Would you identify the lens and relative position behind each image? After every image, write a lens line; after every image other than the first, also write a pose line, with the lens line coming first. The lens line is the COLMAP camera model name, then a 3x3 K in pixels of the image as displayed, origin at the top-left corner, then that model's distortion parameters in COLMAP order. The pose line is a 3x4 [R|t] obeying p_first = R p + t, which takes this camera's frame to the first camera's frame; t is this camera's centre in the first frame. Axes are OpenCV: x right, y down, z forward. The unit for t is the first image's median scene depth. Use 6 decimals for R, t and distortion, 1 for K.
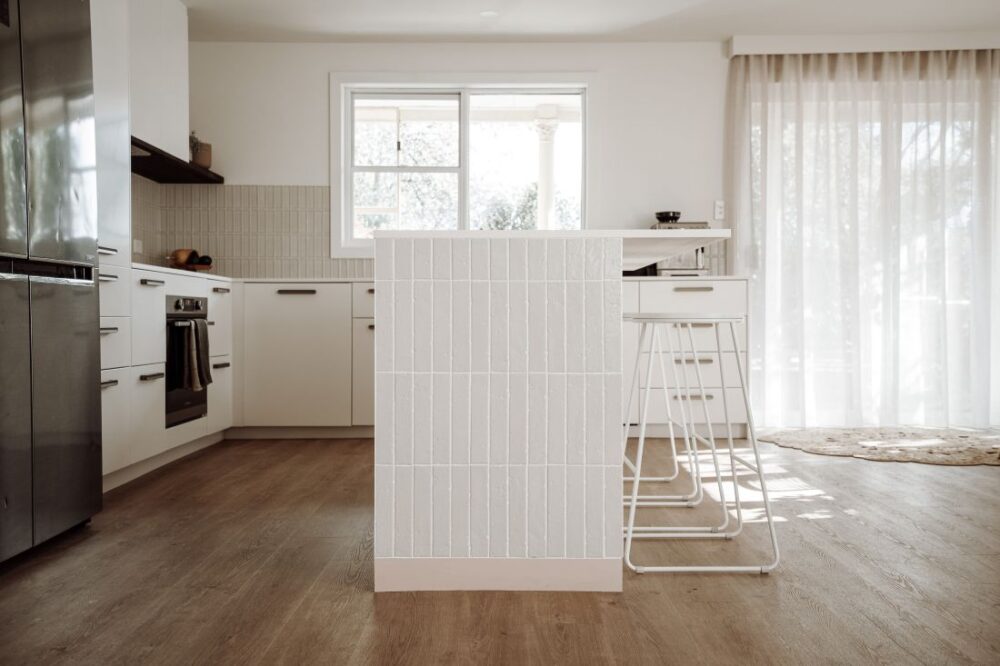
lens RADIAL K [[996.1, 0, 505.4], [0, 996.1, 315.6], [0, 0, 1]] dist [0.095085, 0.003588]
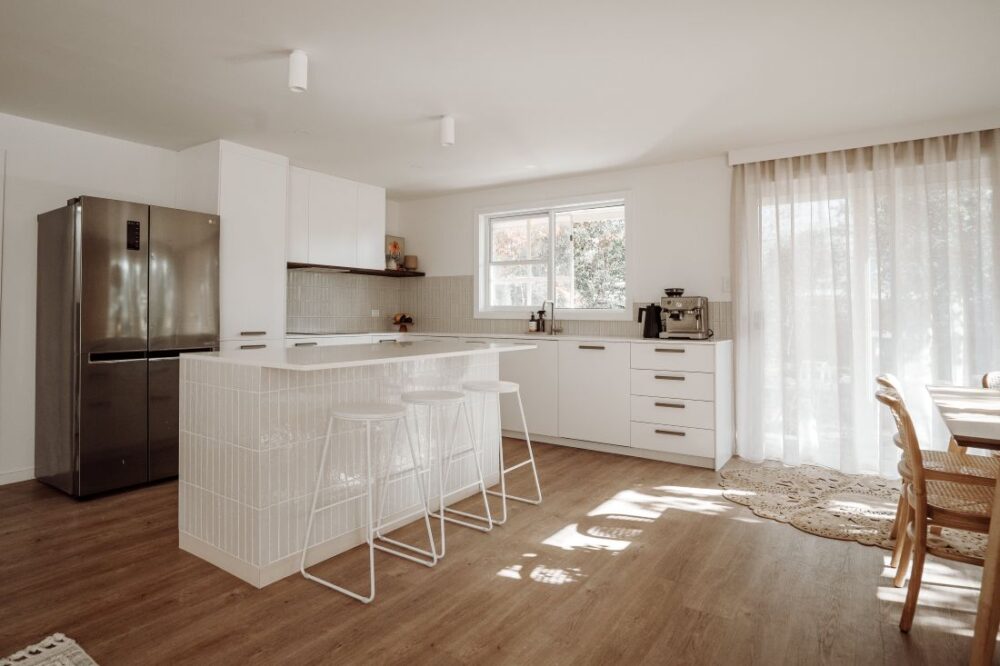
lens RADIAL K [[582.2, 0, 424.3], [0, 582.2, 299.7], [0, 0, 1]] dist [-0.065595, 0.037588]
pose [[0.784297, -0.007723, -0.620338, 0.475789], [-0.006565, 0.999763, -0.020746, -0.088392], [0.620351, 0.020343, 0.784060, 0.238874]]
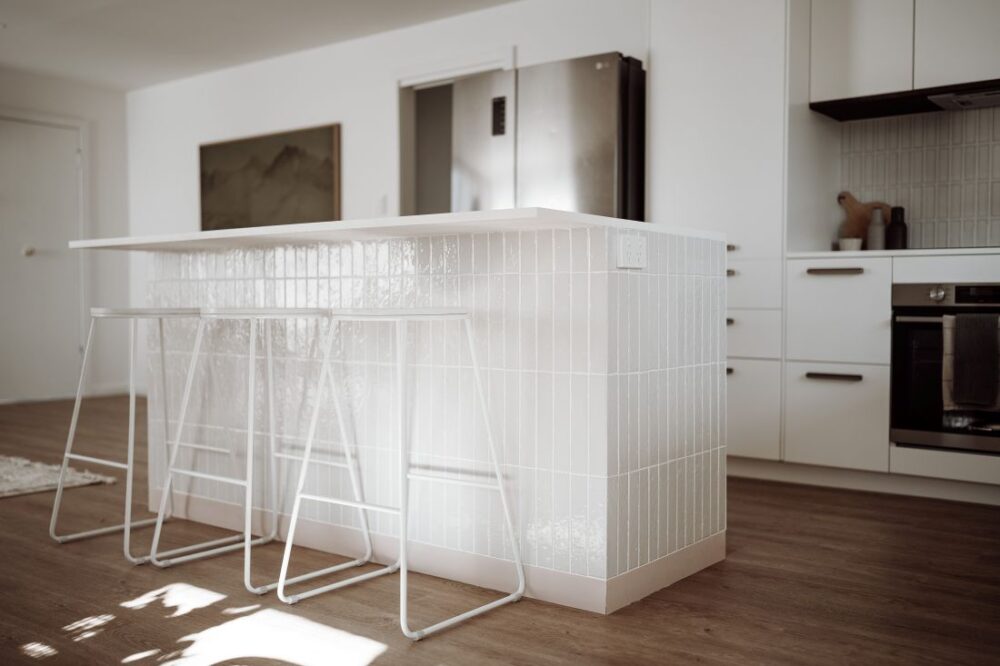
lens RADIAL K [[958.1, 0, 484.9], [0, 958.1, 332.2], [0, 0, 1]] dist [-0.011381, 0.005090]
pose [[-0.630148, 0.026197, -0.776033, 0.459513], [-0.002034, 0.999372, 0.035387, -0.006823], [0.776473, 0.023877, -0.629698, 1.174396]]
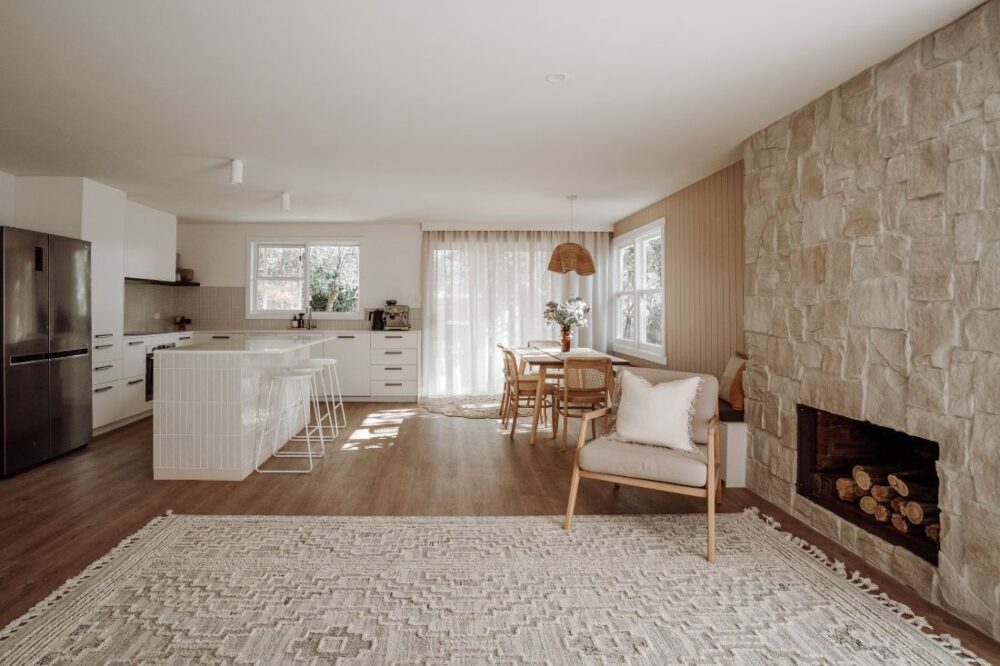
lens RADIAL K [[534.7, 0, 440.6], [0, 534.7, 301.2], [0, 0, 1]] dist [-0.002302, -0.000069]
pose [[0.999830, 0.004894, -0.017753, 0.371398], [-0.005096, 0.999922, -0.011370, -0.111598], [0.017696, 0.011458, 0.999778, -0.255316]]
